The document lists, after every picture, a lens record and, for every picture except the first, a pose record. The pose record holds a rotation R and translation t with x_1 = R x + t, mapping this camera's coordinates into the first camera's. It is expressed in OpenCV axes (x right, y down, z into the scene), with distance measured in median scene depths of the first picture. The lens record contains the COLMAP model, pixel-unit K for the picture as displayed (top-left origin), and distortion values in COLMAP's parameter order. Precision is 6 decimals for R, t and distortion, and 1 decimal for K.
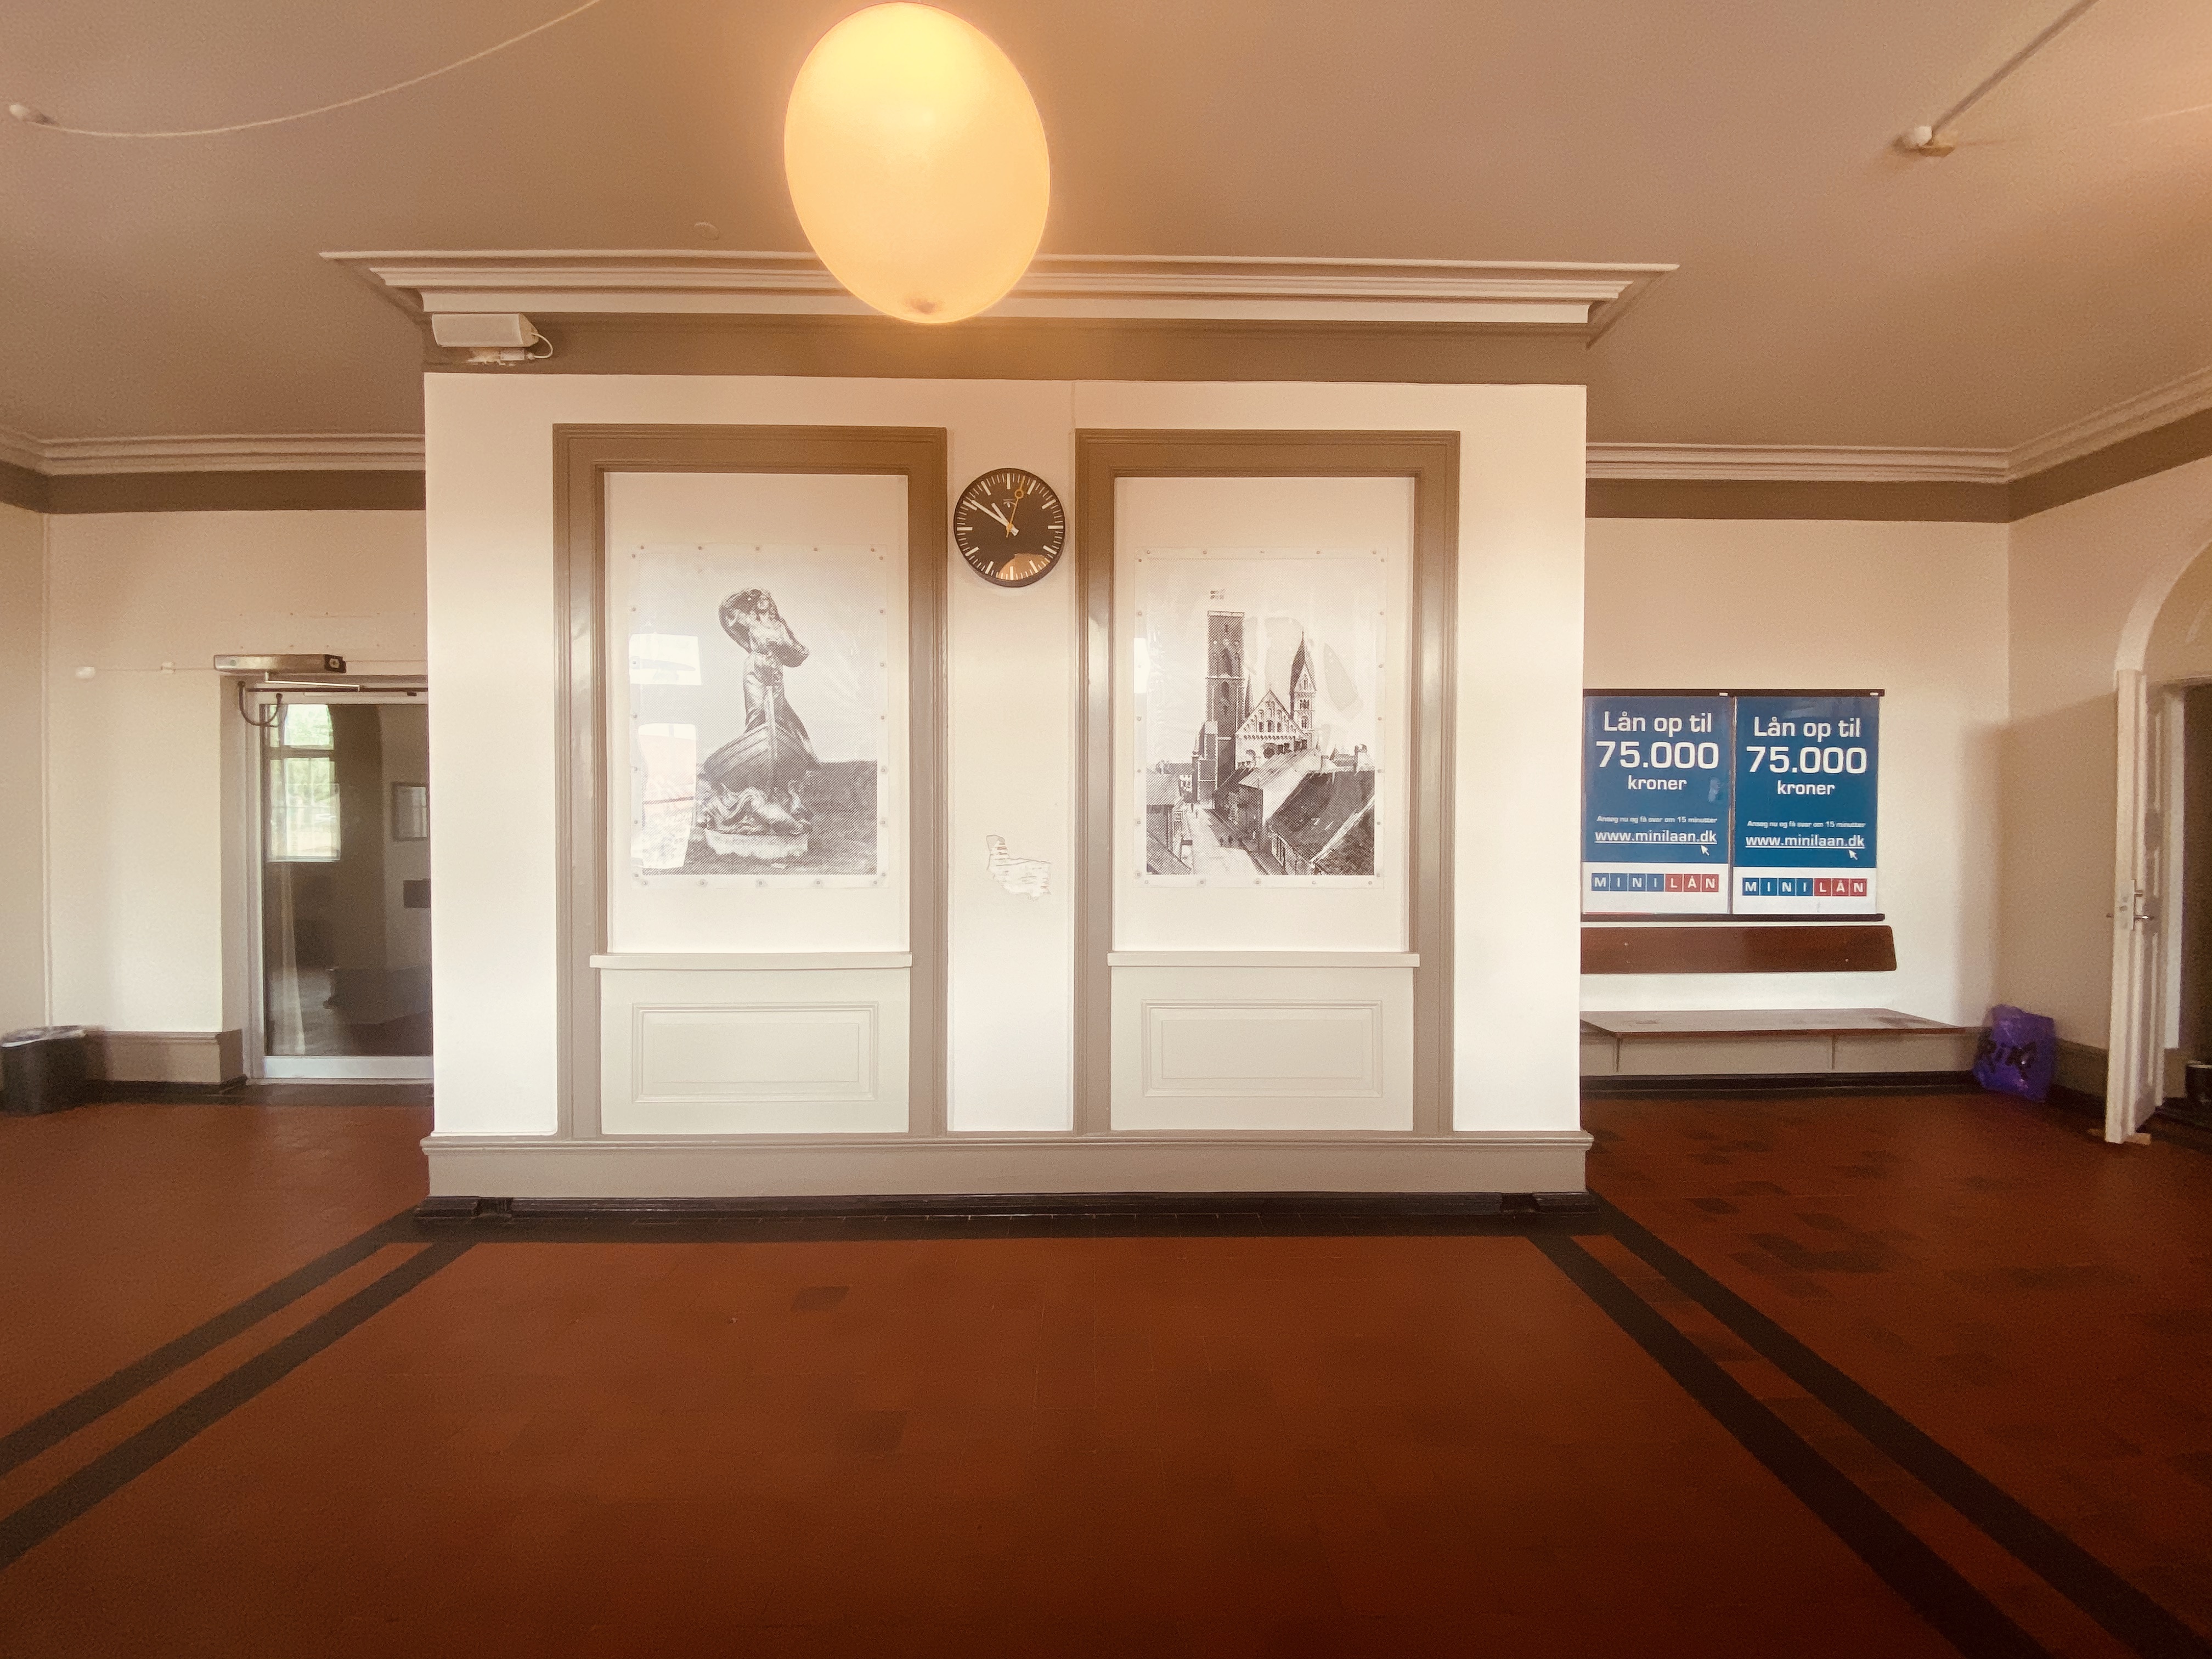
lens RADIAL K [[893.8, 0, 1103.2], [0, 893.8, 833.5], [0, 0, 1]] dist [0.014116, -0.015534]
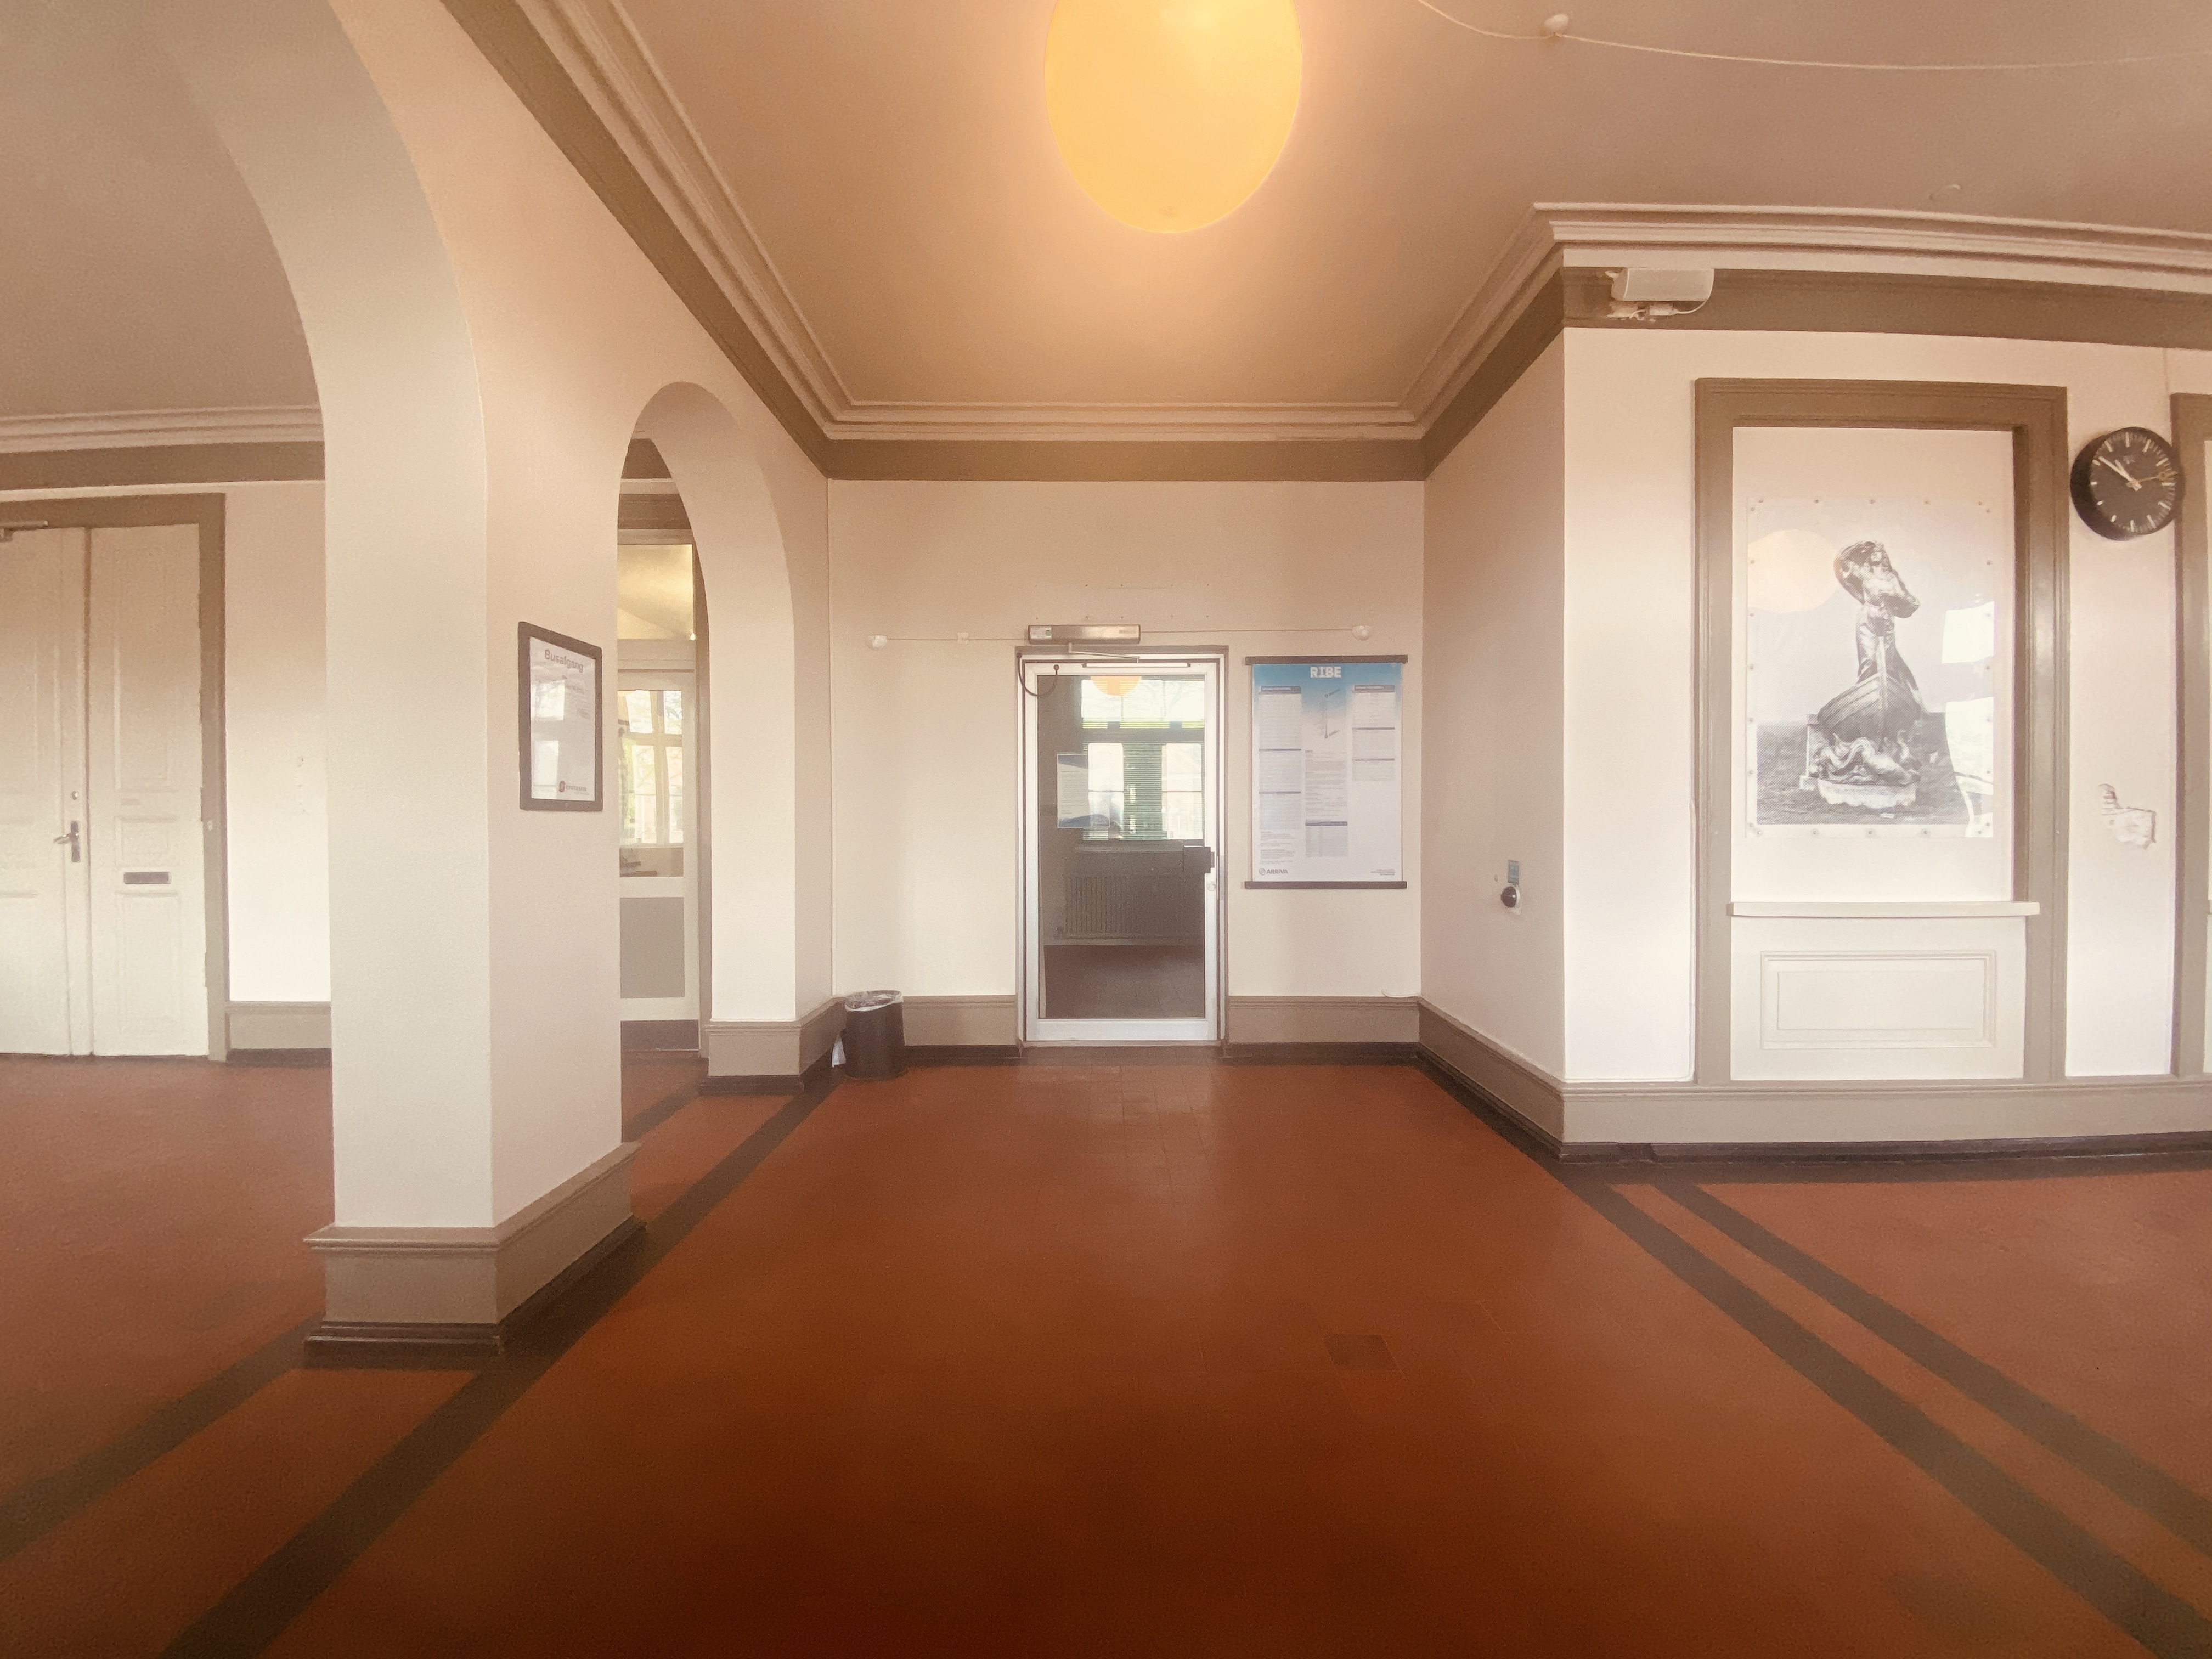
lens RADIAL K [[893.8, 0, 1103.2], [0, 893.8, 833.5], [0, 0, 1]] dist [0.014116, -0.015534]
pose [[0.999861, -0.003268, -0.016370, -1.232613], [0.003211, 0.999989, -0.003492, 0.057330], [0.016381, 0.003439, 0.999860, -0.021418]]
